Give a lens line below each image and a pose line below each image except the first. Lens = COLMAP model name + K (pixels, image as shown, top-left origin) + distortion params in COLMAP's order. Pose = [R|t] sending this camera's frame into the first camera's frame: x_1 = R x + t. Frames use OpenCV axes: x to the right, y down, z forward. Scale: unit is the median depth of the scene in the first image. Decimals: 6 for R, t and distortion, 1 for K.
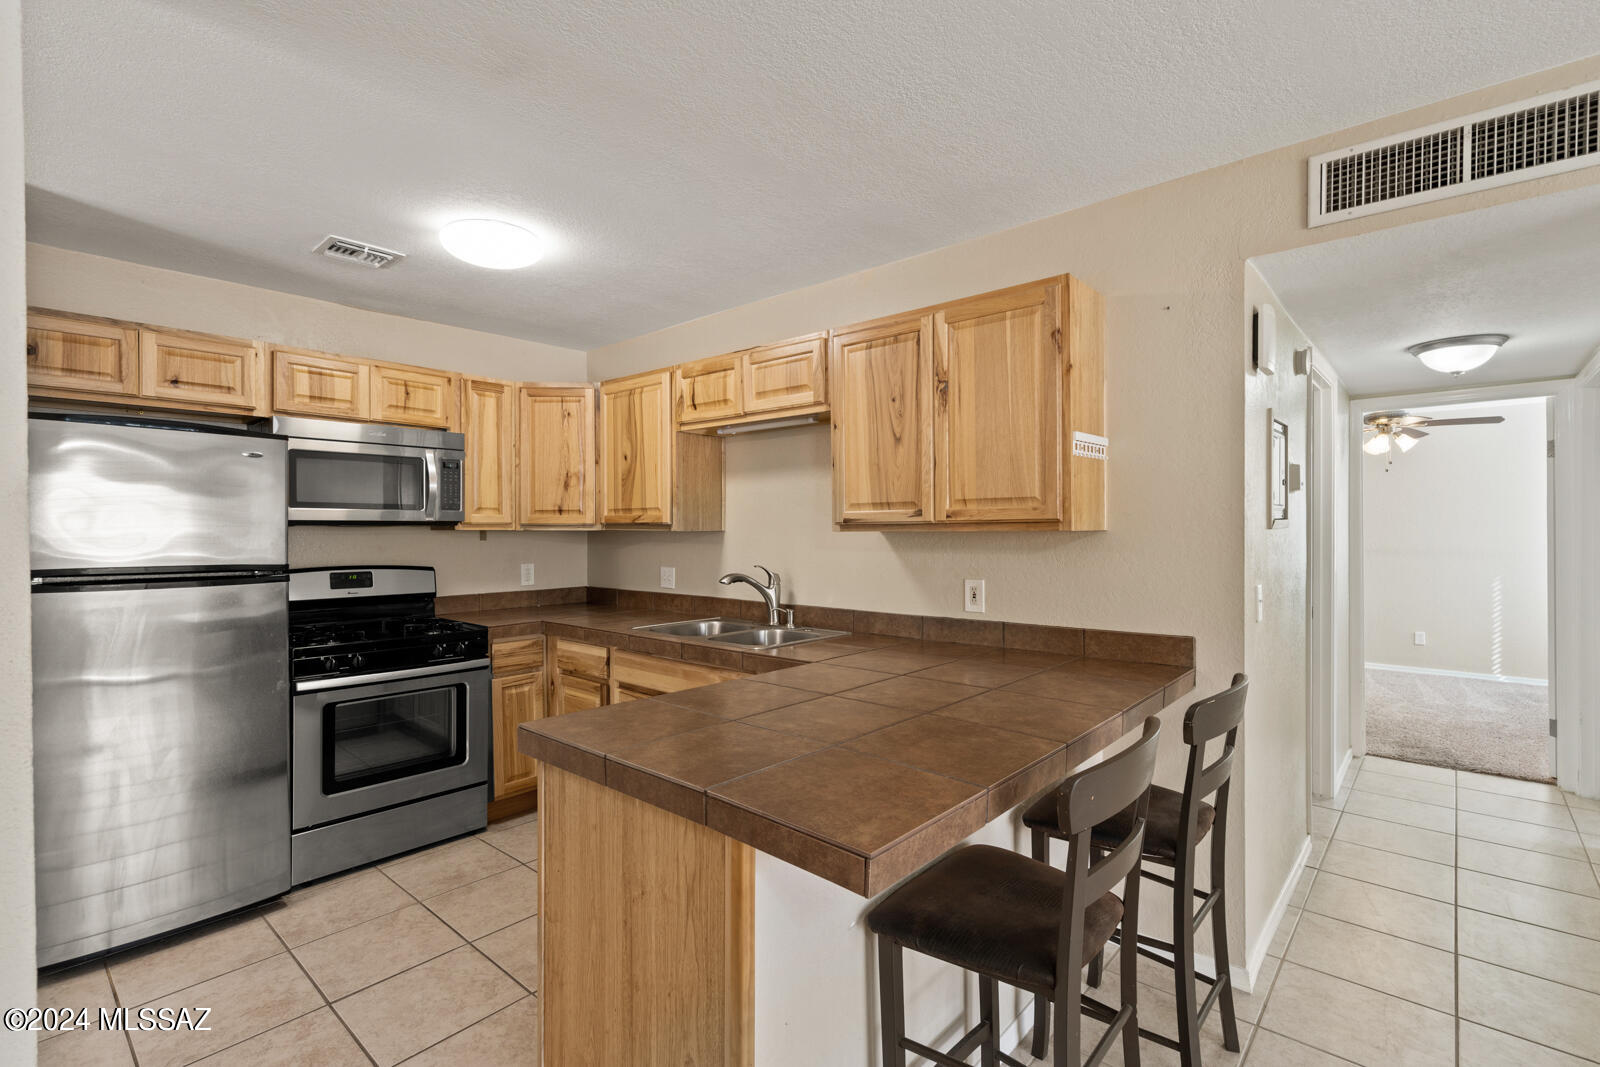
lens RADIAL K [[728.4, 0, 801.0], [0, 728.4, 536.0], [0, 0, 1]] dist [-0.010454, 0.004652]
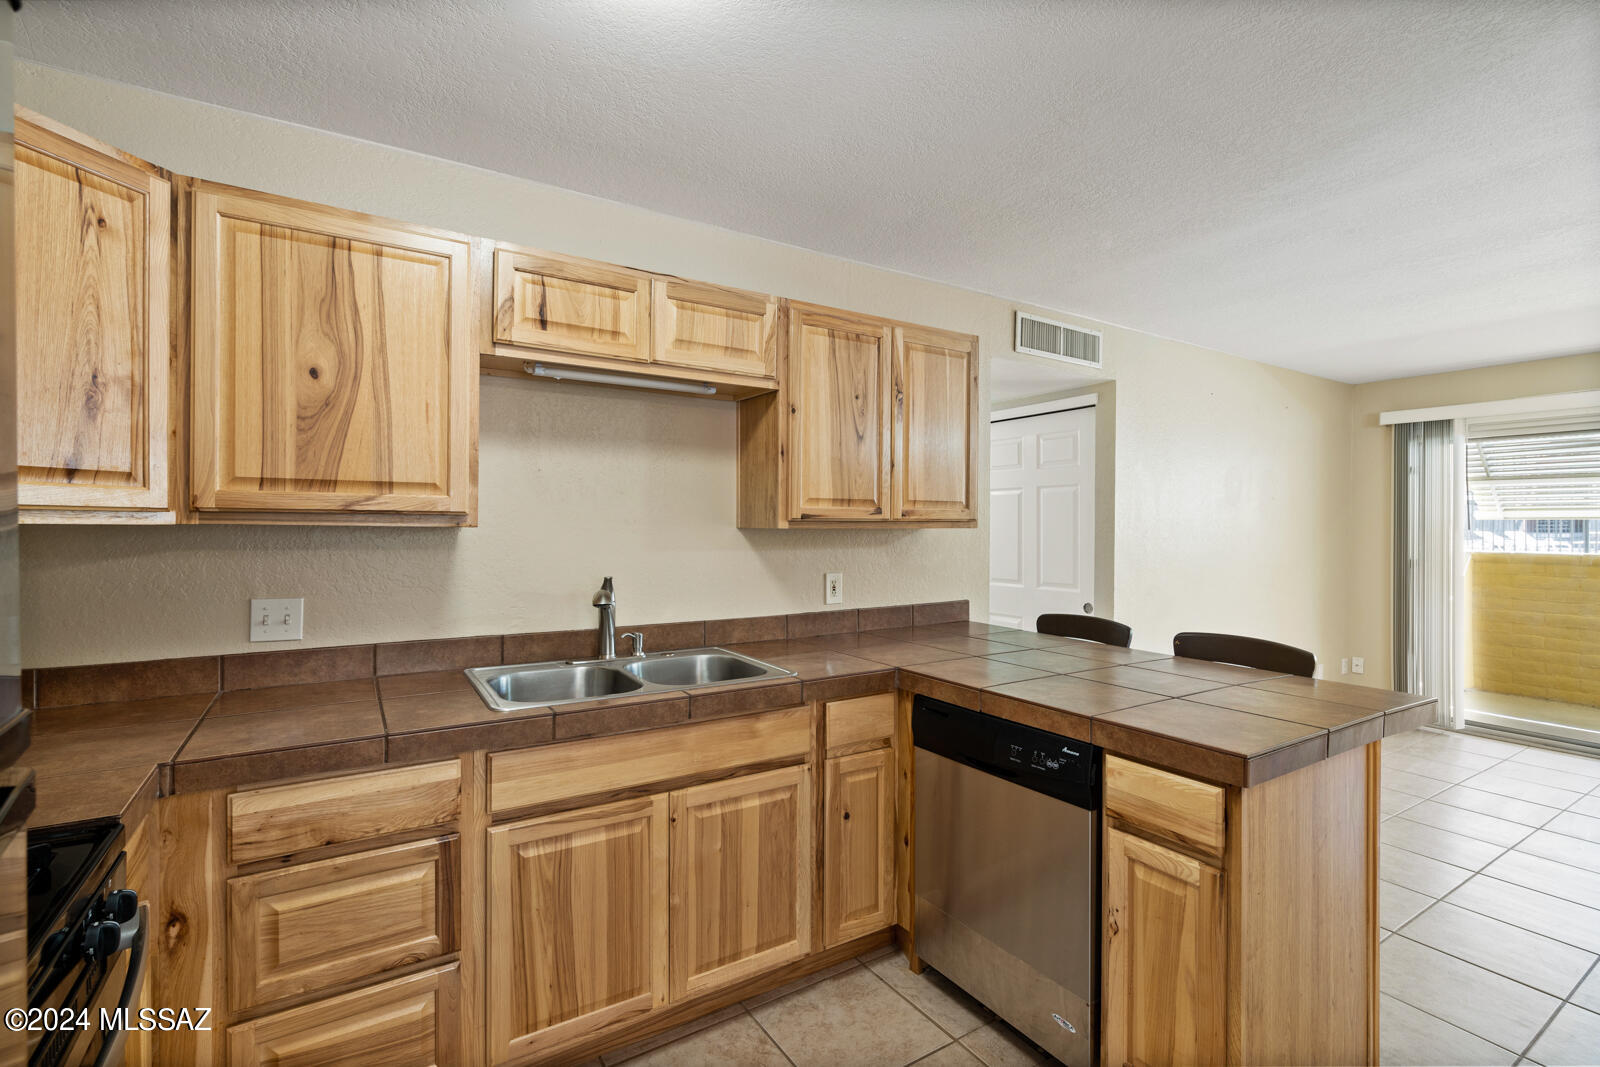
lens RADIAL K [[728.4, 0, 802.9], [0, 728.4, 525.9], [0, 0, 1]] dist [-0.010454, 0.004652]
pose [[0.278809, 0.002813, 0.960342, -0.696216], [0.002544, 0.999990, -0.003668, -0.005381], [-0.960343, 0.003465, 0.278799, 0.644788]]
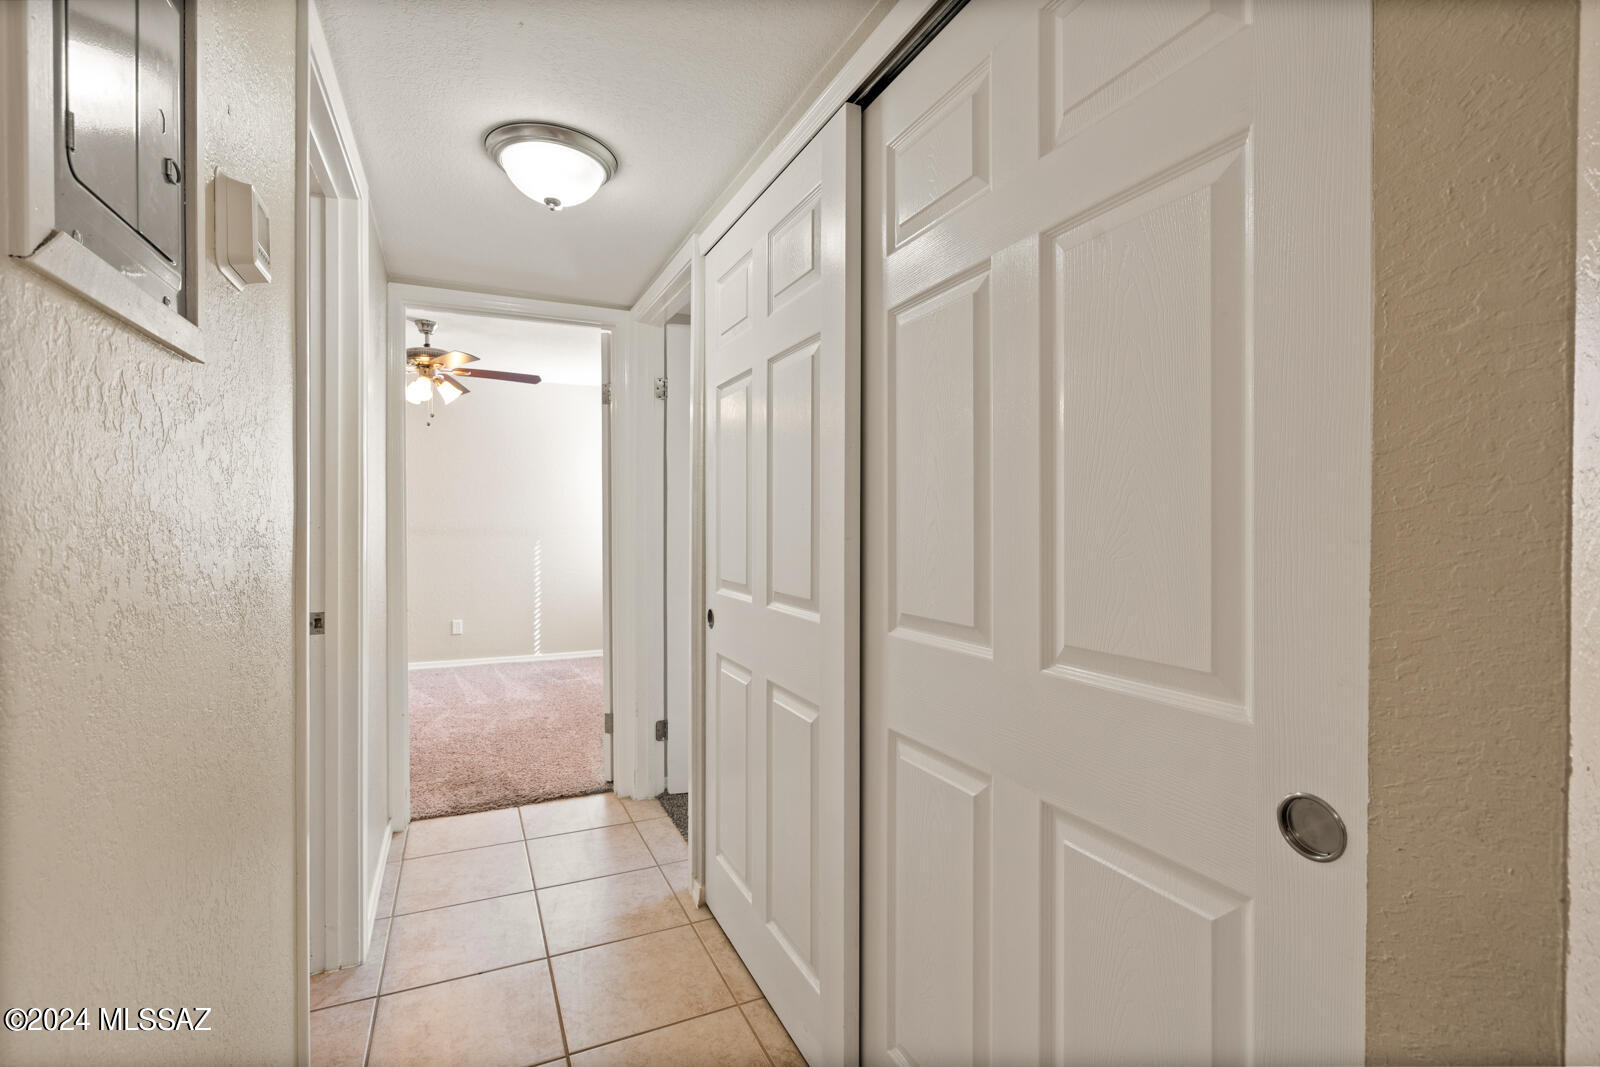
lens RADIAL K [[728.4, 0, 804.5], [0, 728.4, 523.4], [0, 0, 1]] dist [-0.010454, 0.004652]
pose [[0.387048, 0.002929, 0.922055, 0.429419], [0.004913, 0.999974, -0.005239, 0.045736], [-0.922047, 0.006558, 0.387024, 0.574069]]
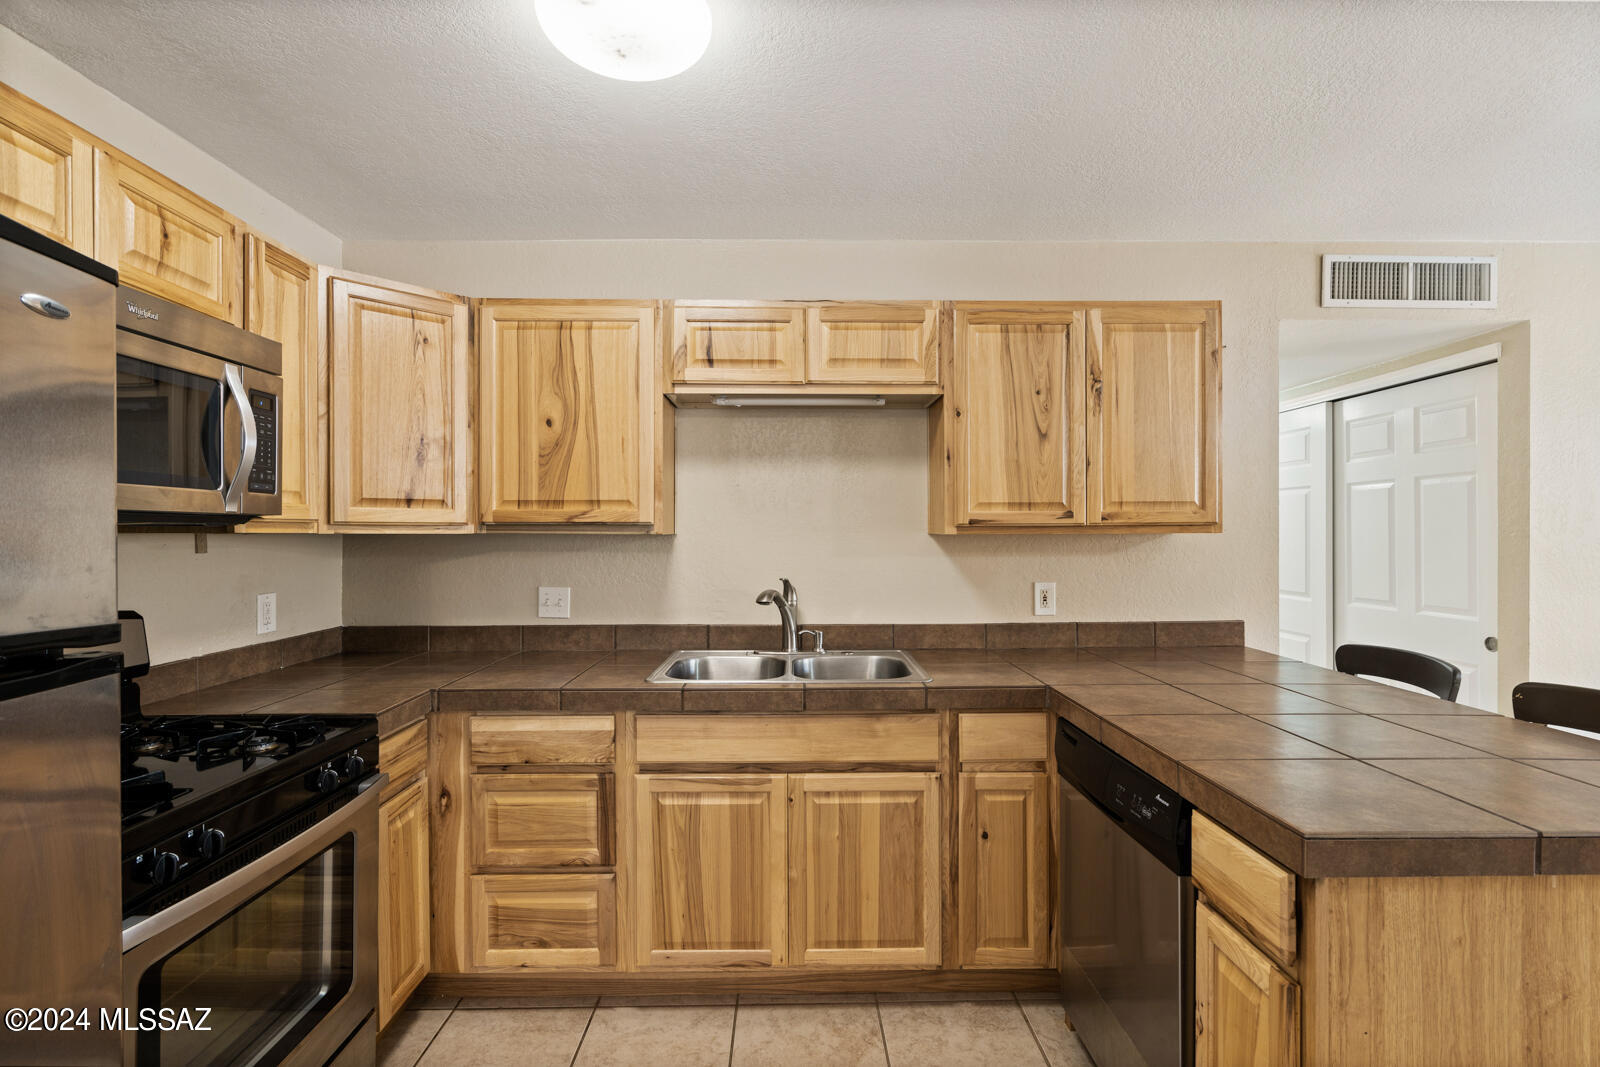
lens RADIAL K [[728.4, 0, 796.4], [0, 728.4, 532.2], [0, 0, 1]] dist [-0.010454, 0.004652]
pose [[0.744063, 0.001530, 0.668108, -0.587478], [0.006383, 0.999935, -0.009400, -0.001613], [-0.668079, 0.011259, 0.744005, 0.421242]]
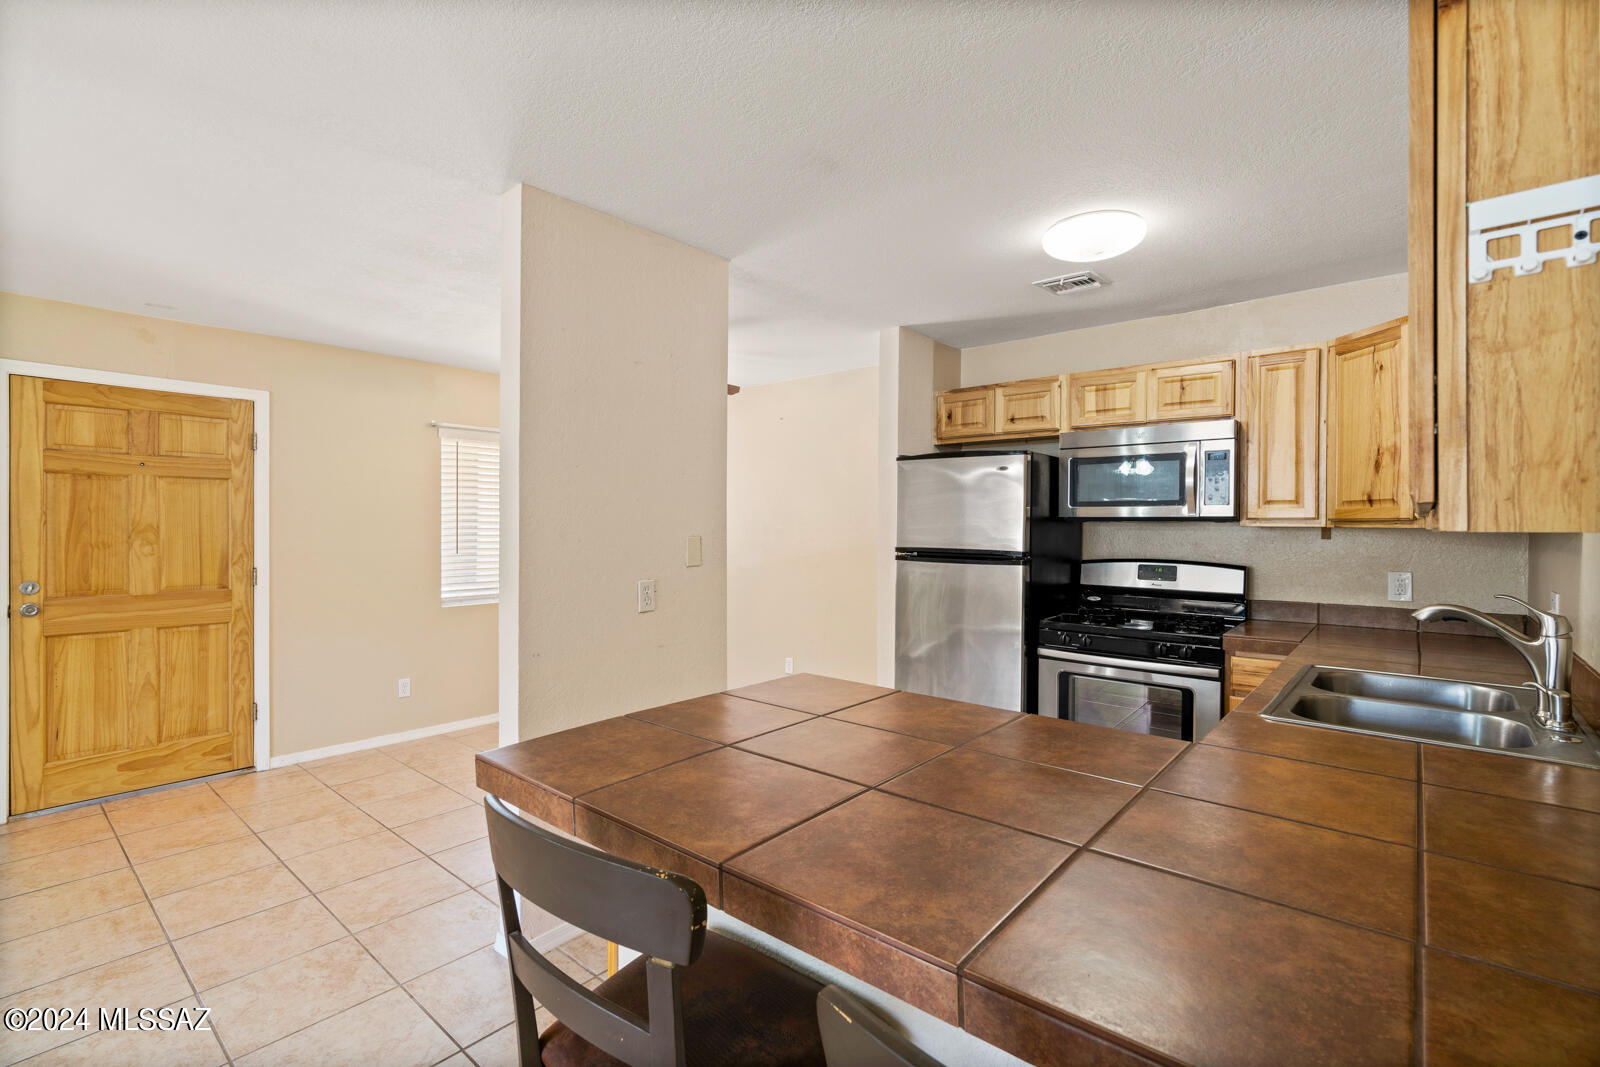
lens RADIAL K [[728.4, 0, 795.9], [0, 728.4, 529.9], [0, 0, 1]] dist [-0.010454, 0.004652]
pose [[0.008870, 0.008759, -0.999922, 0.471908], [-0.011543, 0.999896, 0.008656, -0.005949], [0.999894, 0.011465, 0.008970, 0.497753]]
